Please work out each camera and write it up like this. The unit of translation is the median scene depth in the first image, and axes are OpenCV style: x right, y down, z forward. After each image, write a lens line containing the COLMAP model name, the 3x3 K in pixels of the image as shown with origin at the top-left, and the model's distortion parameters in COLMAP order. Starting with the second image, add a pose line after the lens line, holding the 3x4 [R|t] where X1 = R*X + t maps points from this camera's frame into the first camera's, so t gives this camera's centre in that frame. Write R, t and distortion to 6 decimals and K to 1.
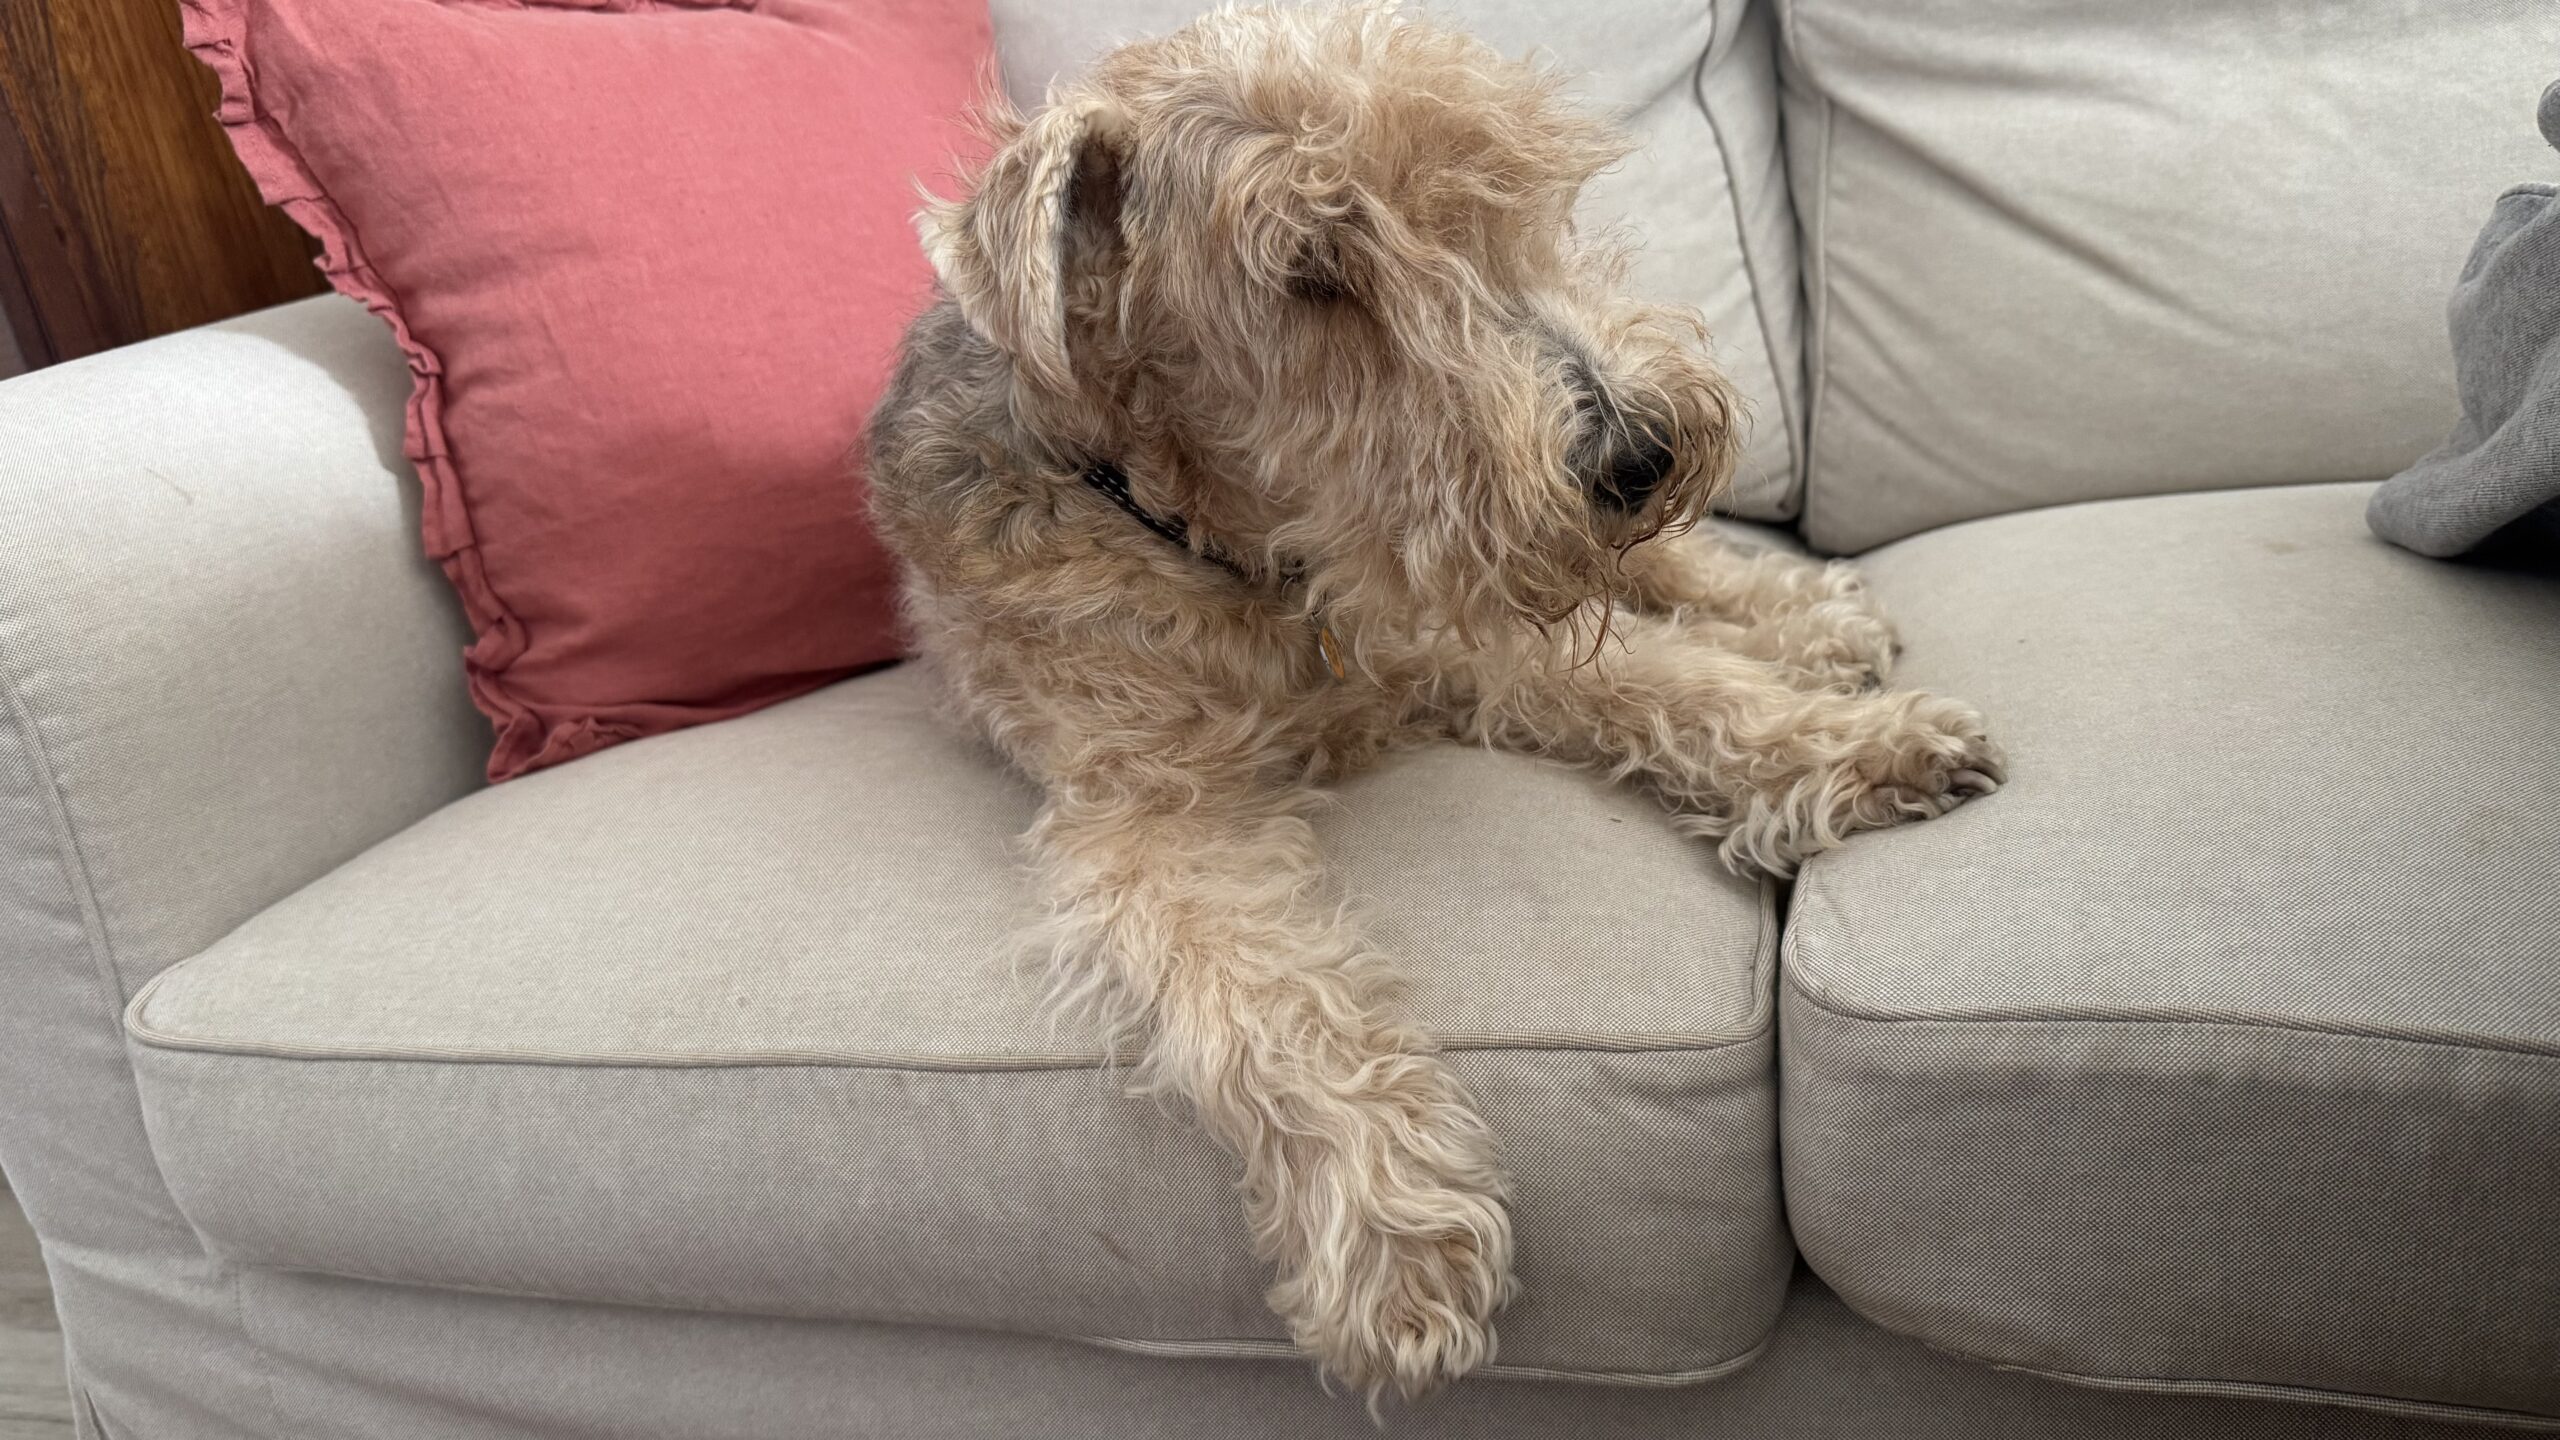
lens RADIAL K [[1793.3, 0, 1280.0], [0, 1793.3, 720.0], [0, 0, 1]] dist [0.003670, -0.021977]
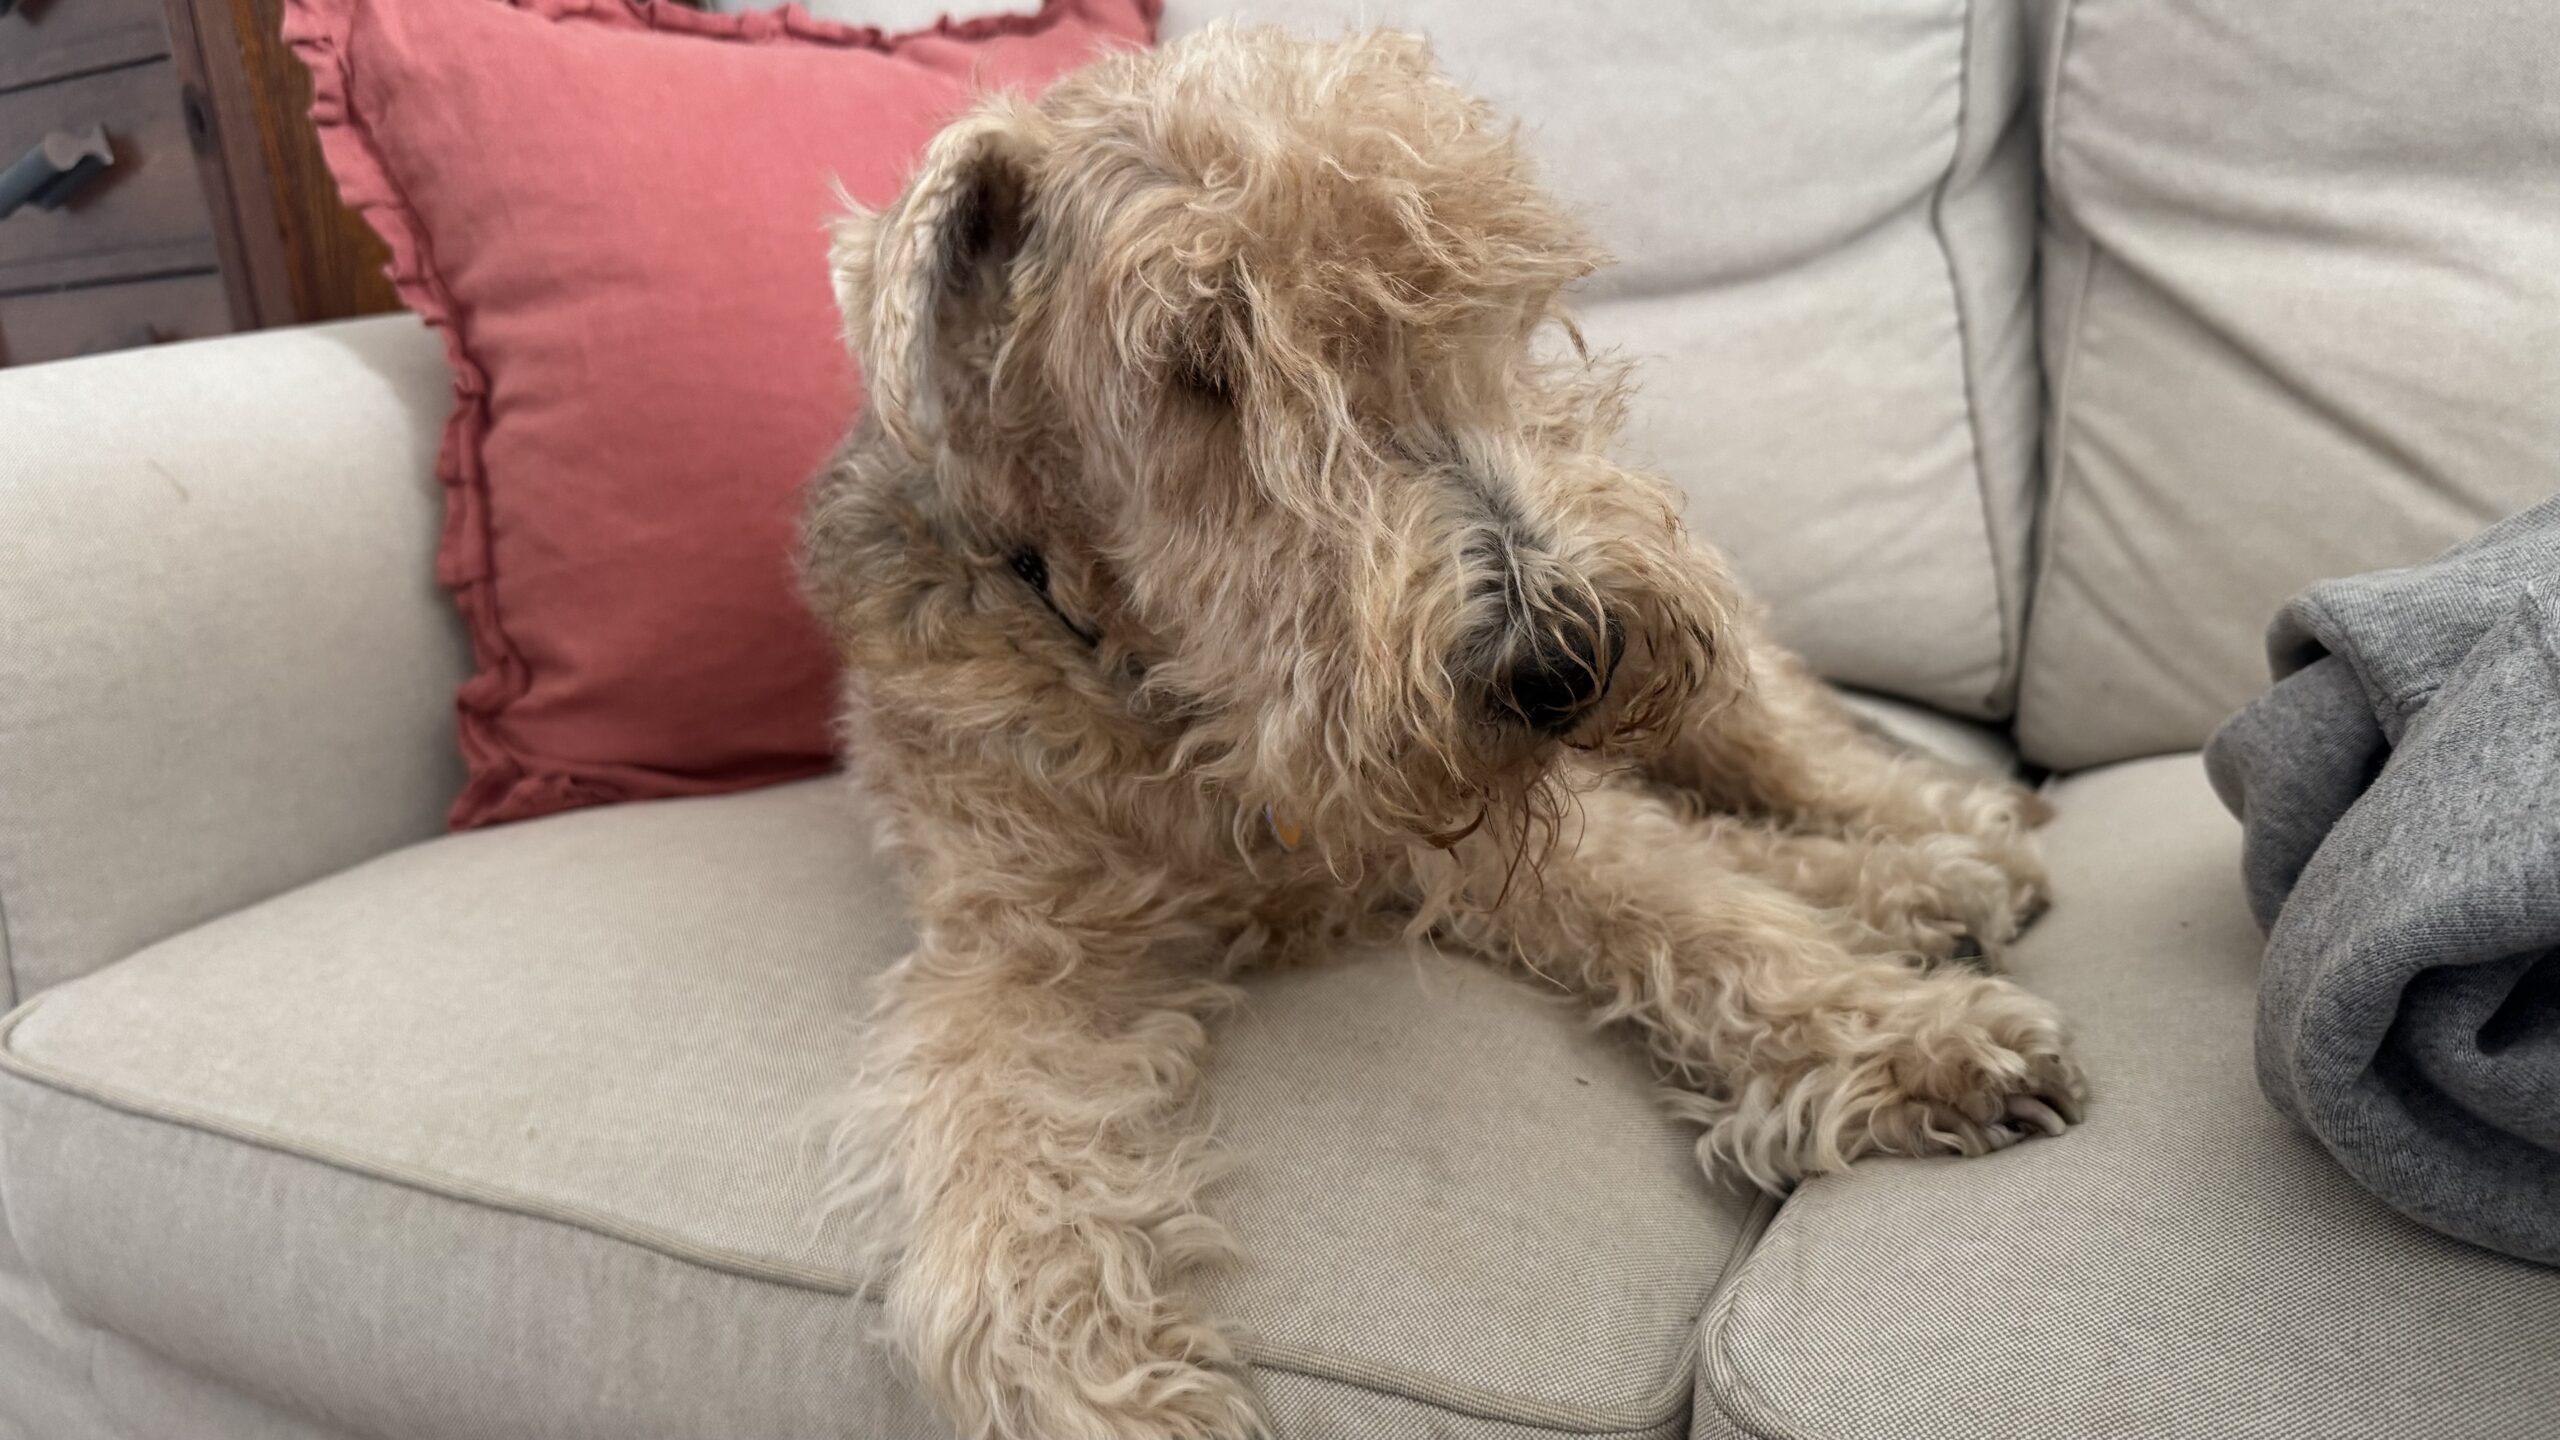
lens RADIAL K [[1793.3, 0, 1280.0], [0, 1793.3, 720.0], [0, 0, 1]] dist [0.003670, -0.021977]
pose [[0.978384, 0.124145, -0.165386, 0.148192], [-0.133388, 0.989997, -0.045965, -0.042109], [0.158026, 0.067032, 0.985157, 0.168507]]
